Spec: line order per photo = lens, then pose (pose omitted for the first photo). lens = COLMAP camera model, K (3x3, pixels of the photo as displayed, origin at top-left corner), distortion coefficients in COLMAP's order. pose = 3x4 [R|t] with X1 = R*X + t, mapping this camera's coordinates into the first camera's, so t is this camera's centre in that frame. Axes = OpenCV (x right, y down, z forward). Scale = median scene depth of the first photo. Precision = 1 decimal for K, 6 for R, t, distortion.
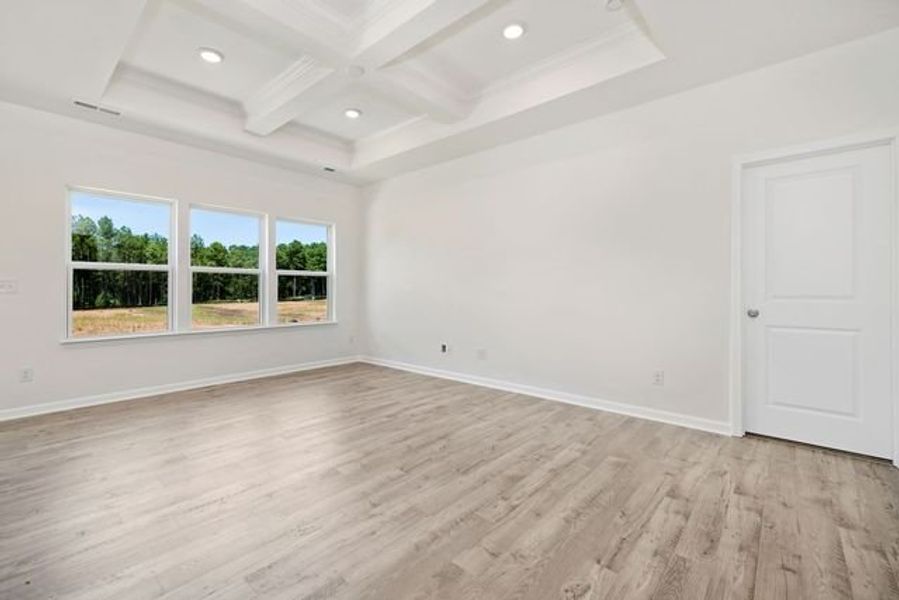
lens RADIAL K [[390.3, 0, 445.6], [0, 390.3, 288.8], [0, 0, 1]] dist [0.014426, -0.000030]
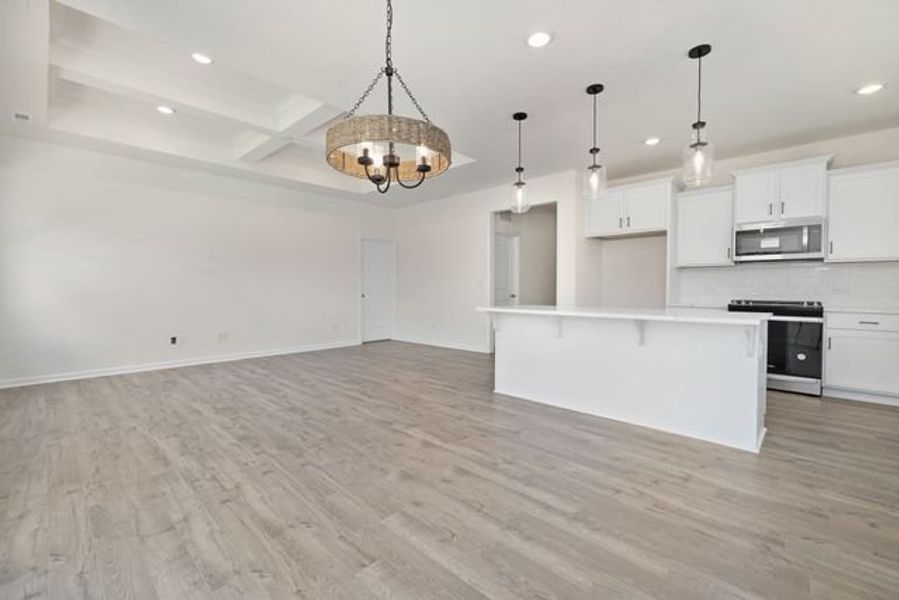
lens RADIAL K [[380.9, 0, 452.8], [0, 380.9, 296.6], [0, 0, 1]] dist [-0.002191, -0.000199]
pose [[0.030936, -0.022790, 0.999262, -0.878794], [-0.007707, 0.999705, 0.023039, 0.002689], [-0.999492, -0.008414, 0.030751, 0.174755]]
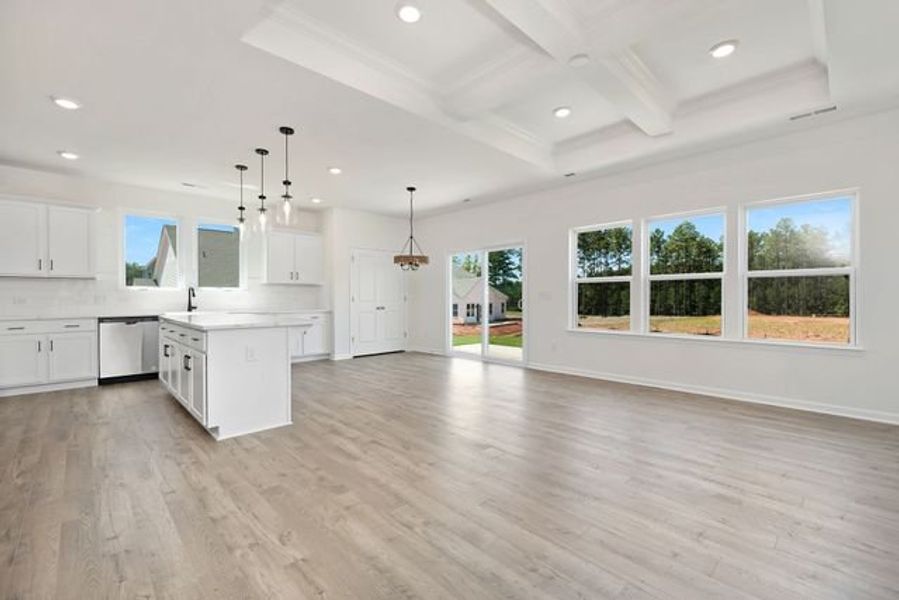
lens RADIAL K [[386.9, 0, 447.8], [0, 386.9, 297.3], [0, 0, 1]] dist [0.000101, 0.000042]
pose [[-0.087838, -0.002911, -0.996131, 0.381828], [0.006771, 0.999971, -0.003519, 0.002040], [0.996112, -0.007054, -0.087816, 0.409797]]
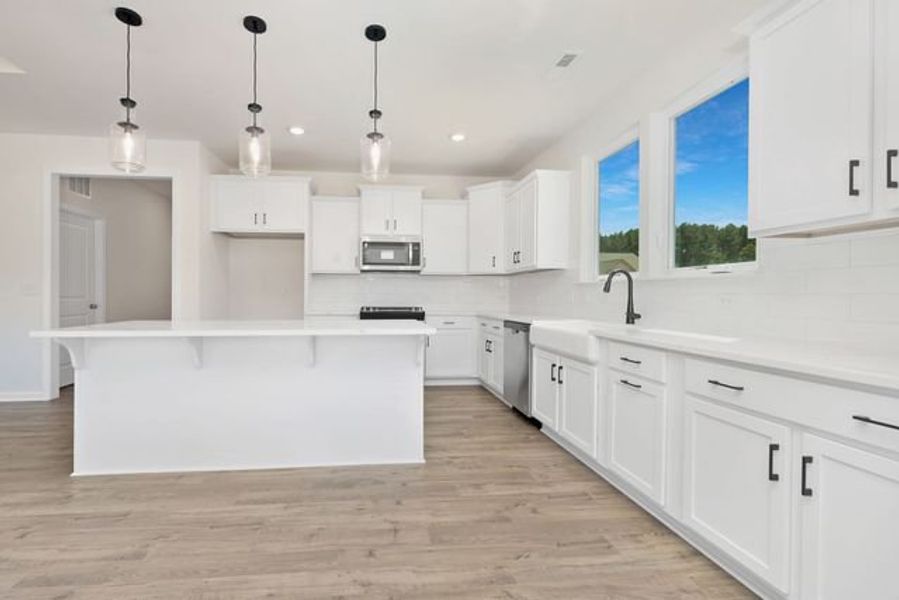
lens RADIAL K [[391.7, 0, 397.6], [0, 391.7, 299.2], [0, 0, 1]] dist [-0.000697, 0.000069]
pose [[-0.728146, -0.010938, 0.685335, -0.717239], [-0.008061, 0.999940, 0.007394, -0.000253], [-0.685375, -0.000141, -0.728190, 0.184378]]
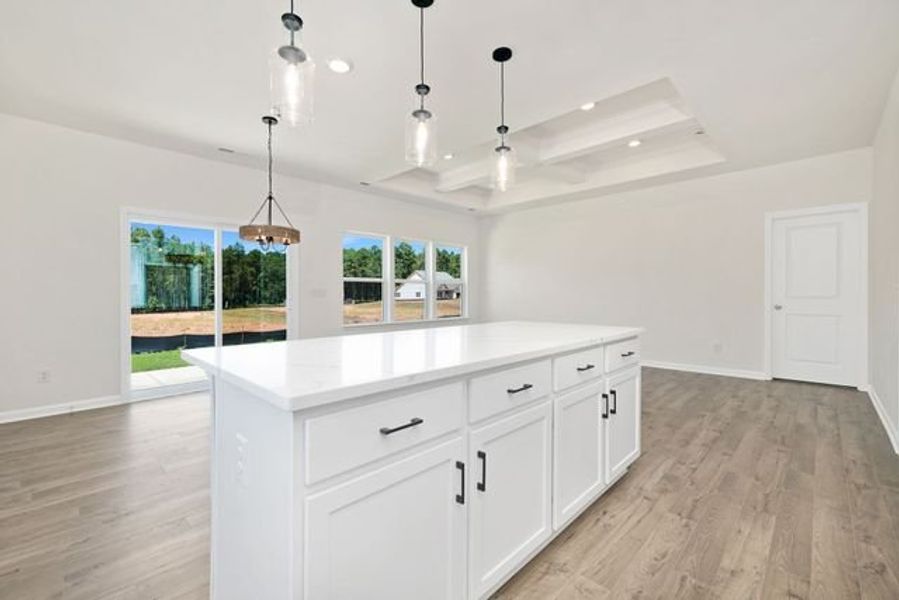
lens RADIAL K [[386.9, 0, 447.8], [0, 386.9, 297.3], [0, 0, 1]] dist [0.000101, 0.000042]
pose [[0.998812, -0.003980, -0.048557, -0.286034], [0.004592, 0.999911, 0.012488, -0.003594], [0.048503, -0.012696, 0.998742, -0.375040]]
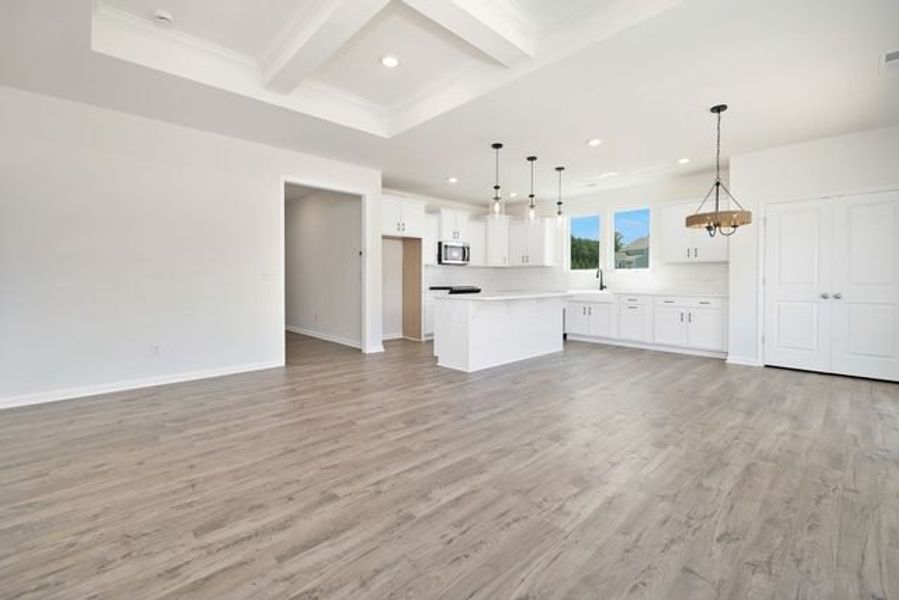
lens RADIAL K [[387.3, 0, 441.1], [0, 387.3, 284.1], [0, 0, 1]] dist [0.000663, 0.000546]
pose [[-0.994246, -0.003678, 0.107055, -0.215611], [-0.002792, 0.999961, 0.008431, 0.003511], [-0.107082, 0.008083, -0.994217, 0.915846]]
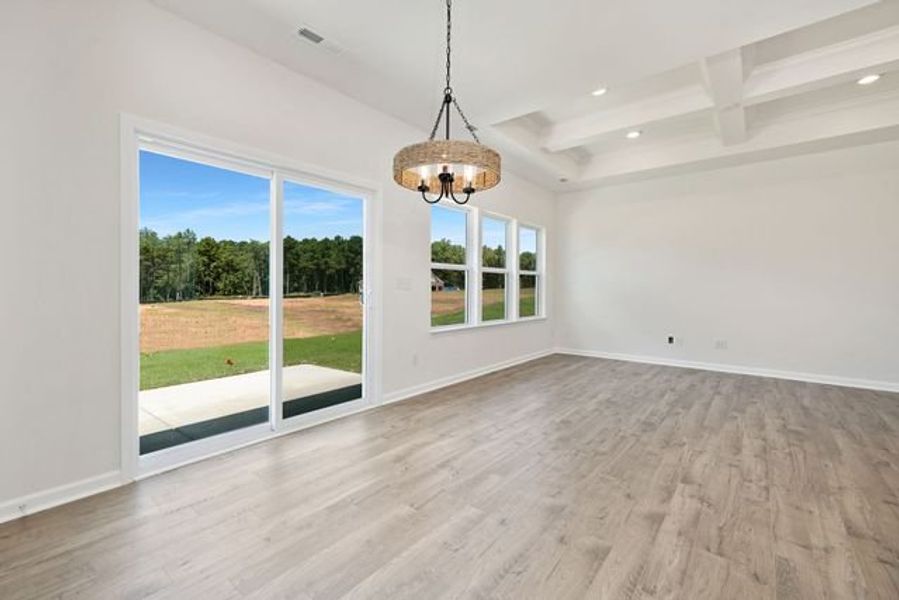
lens RADIAL K [[390.7, 0, 446.0], [0, 390.7, 295.1], [0, 0, 1]] dist [0.001286, 0.001040]
pose [[0.998992, 0.006384, 0.044425, -0.614561], [-0.007395, 0.999717, 0.022629, -0.000207], [-0.044268, -0.022935, 0.998756, -0.095395]]
